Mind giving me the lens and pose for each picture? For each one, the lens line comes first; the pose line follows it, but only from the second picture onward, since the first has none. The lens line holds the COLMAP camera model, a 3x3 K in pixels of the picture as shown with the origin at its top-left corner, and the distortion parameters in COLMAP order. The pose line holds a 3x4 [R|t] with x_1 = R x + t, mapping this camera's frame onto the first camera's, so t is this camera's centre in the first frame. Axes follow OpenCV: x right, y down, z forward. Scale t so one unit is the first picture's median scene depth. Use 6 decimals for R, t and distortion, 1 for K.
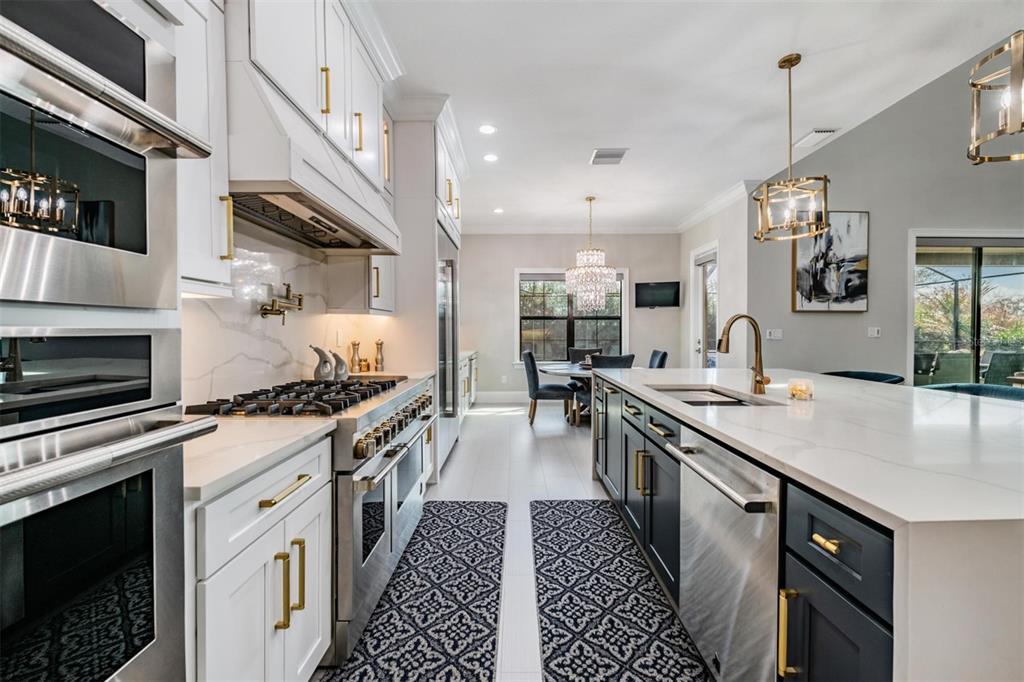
lens RADIAL K [[413.8, 0, 512.5], [0, 413.8, 334.3], [0, 0, 1]] dist [-0.009632, -0.000114]
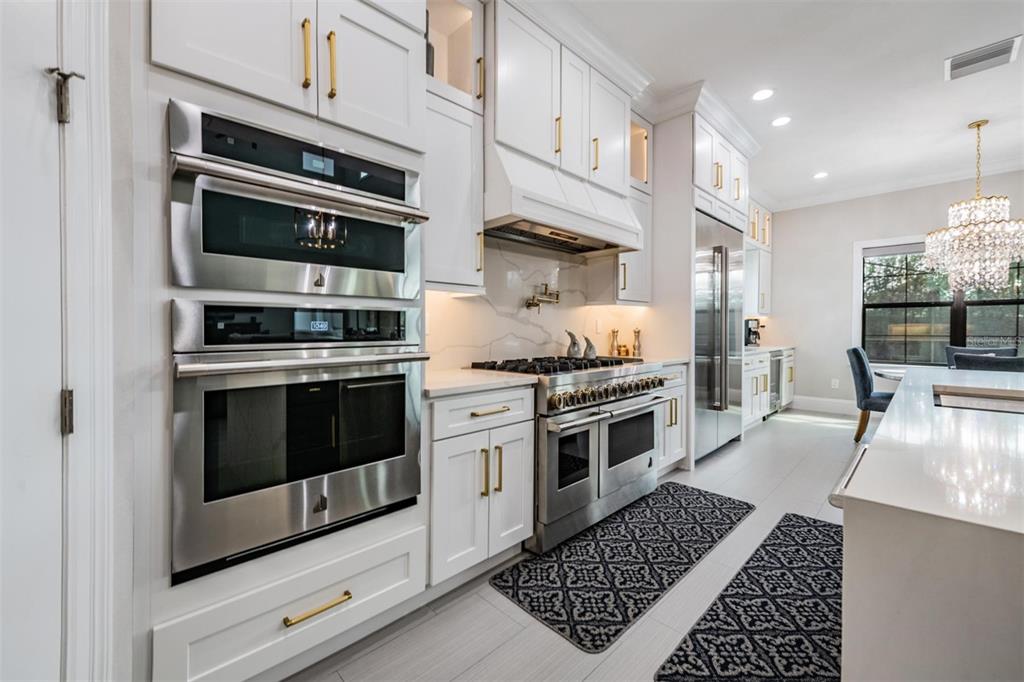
lens RADIAL K [[414.8, 0, 508.6], [0, 414.8, 330.1], [0, 0, 1]] dist [0.001913, -0.000197]
pose [[0.706331, 0.001422, -0.707880, 0.259294], [-0.004967, 0.999983, -0.002947, 0.027097], [0.707864, 0.005598, 0.706327, -0.035246]]
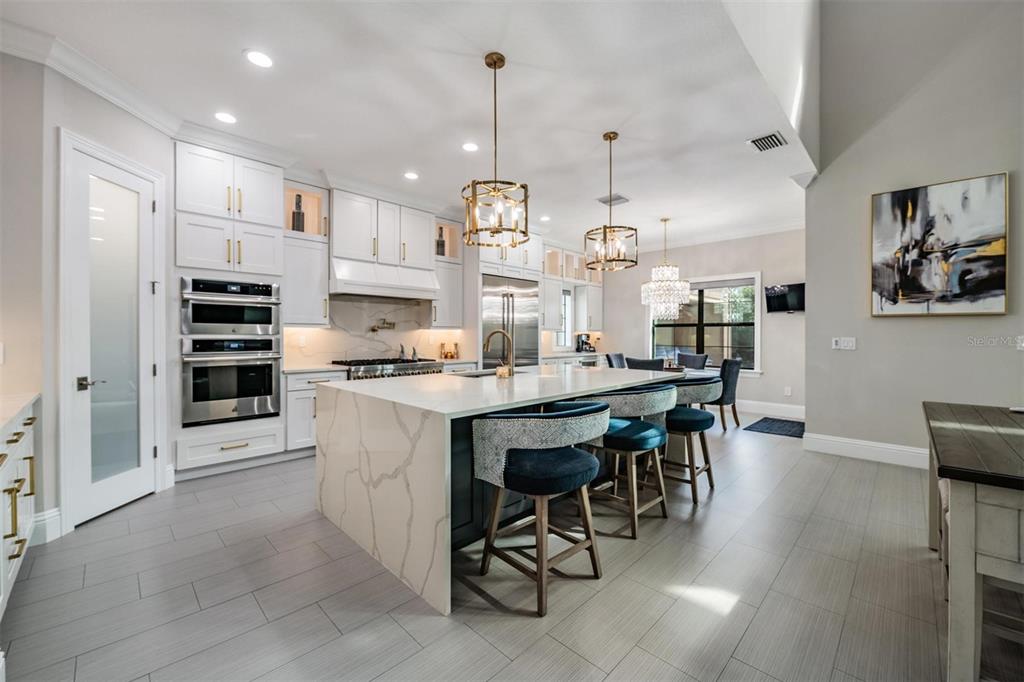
lens RADIAL K [[404.1, 0, 509.7], [0, 404.1, 338.3], [0, 0, 1]] dist [-0.003224, -0.000341]
pose [[0.711805, 0.007933, -0.702333, 1.329826], [-0.008247, 0.999962, 0.002936, -0.013384], [0.702329, 0.003702, 0.711843, -0.157504]]
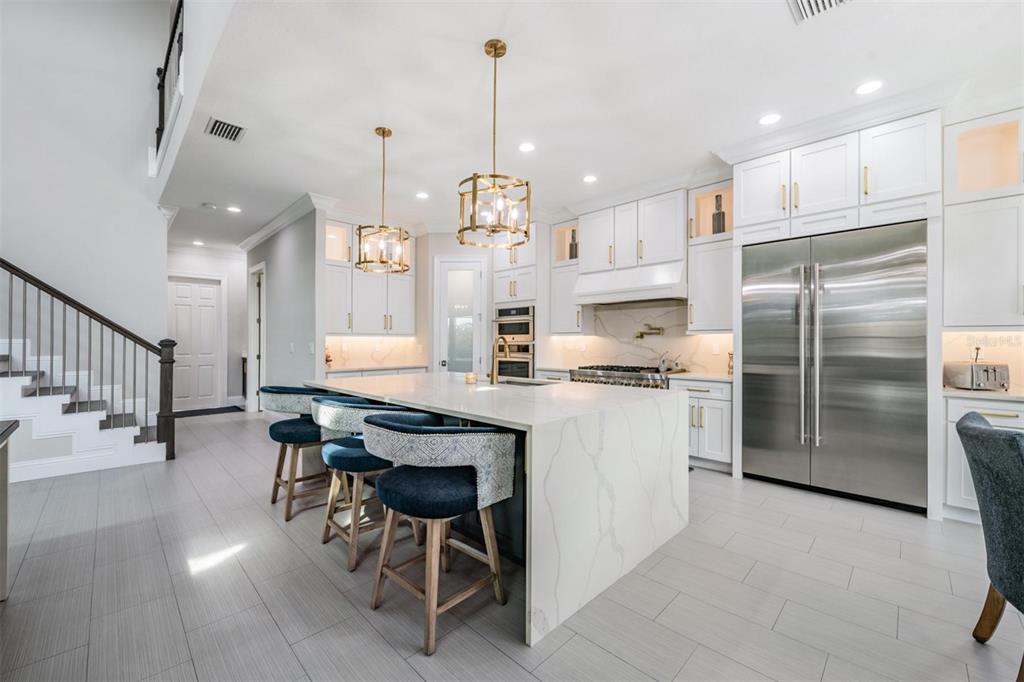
lens RADIAL K [[406.2, 0, 517.0], [0, 406.2, 342.3], [0, 0, 1]] dist [-0.008601, -0.000141]
pose [[-0.686647, -0.003849, -0.726981, 1.257592], [-0.007075, 0.999974, 0.001388, -0.013483], [0.726957, 0.006097, -0.686656, 1.581012]]
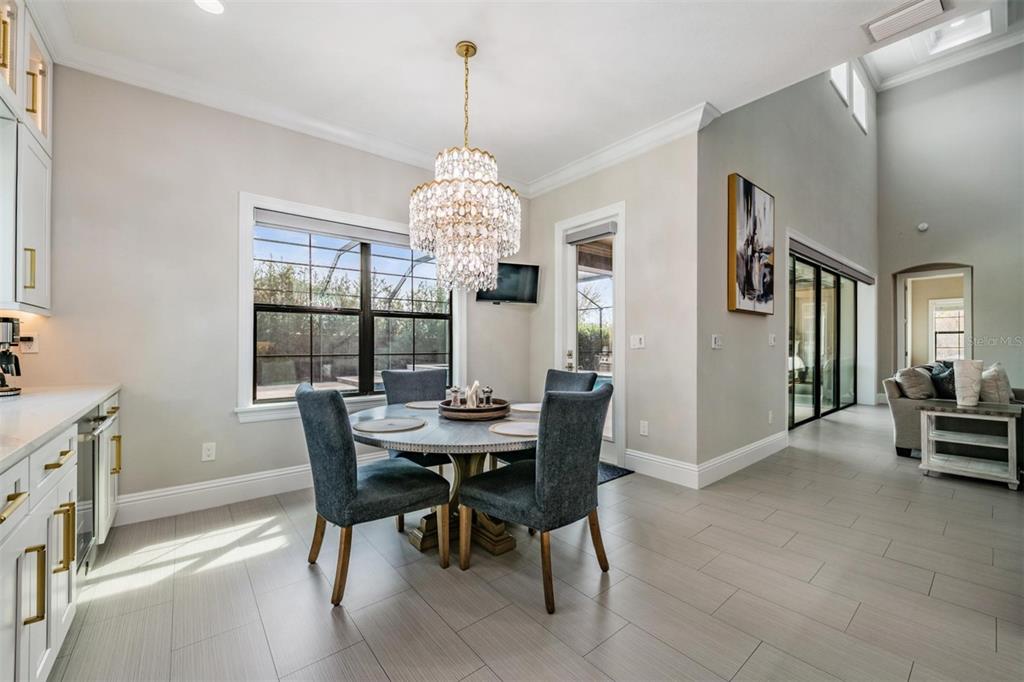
lens RADIAL K [[406.2, 0, 517.0], [0, 406.2, 342.3], [0, 0, 1]] dist [-0.008601, -0.000141]
pose [[0.770044, 0.005660, 0.637966, -0.108048], [0.003499, 0.999908, -0.013095, 0.014633], [-0.637982, 0.012316, 0.769953, 1.254634]]
